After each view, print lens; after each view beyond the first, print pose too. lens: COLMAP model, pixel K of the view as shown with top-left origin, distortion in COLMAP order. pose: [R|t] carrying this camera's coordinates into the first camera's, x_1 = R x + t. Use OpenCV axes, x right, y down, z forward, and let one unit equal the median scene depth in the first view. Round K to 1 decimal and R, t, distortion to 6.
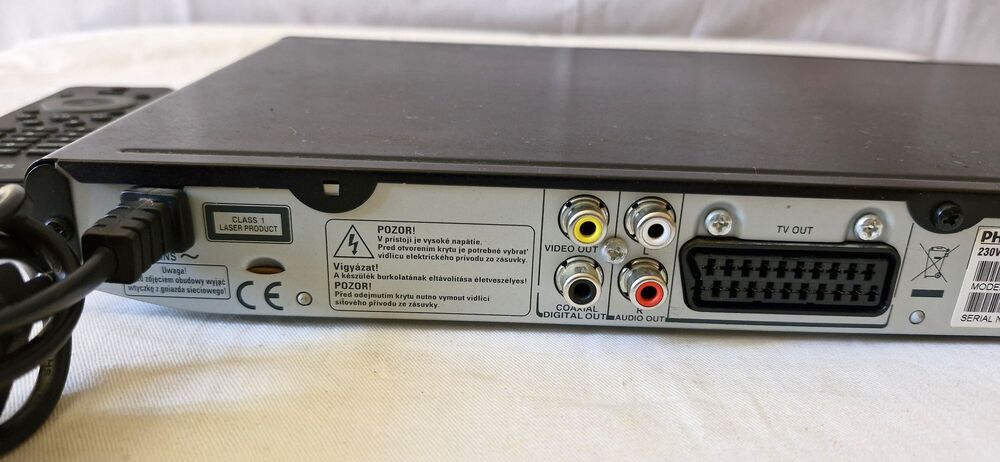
lens RADIAL K [[752.0, 0, 493.2], [0, 752.0, 234.5], [0, 0, 1]] dist [0.058599, -0.069355]
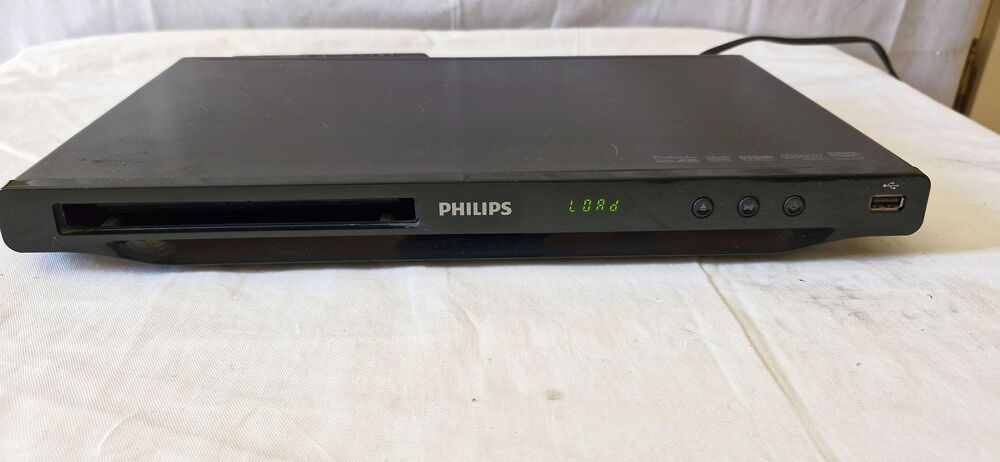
lens RADIAL K [[752.0, 0, 492.6], [0, 752.0, 222.0], [0, 0, 1]] dist [0.058599, -0.069355]
pose [[0.999007, -0.042919, 0.011938, 0.133610], [0.042127, 0.997300, 0.060157, -0.010480], [-0.014488, -0.059595, 0.998118, -0.295504]]
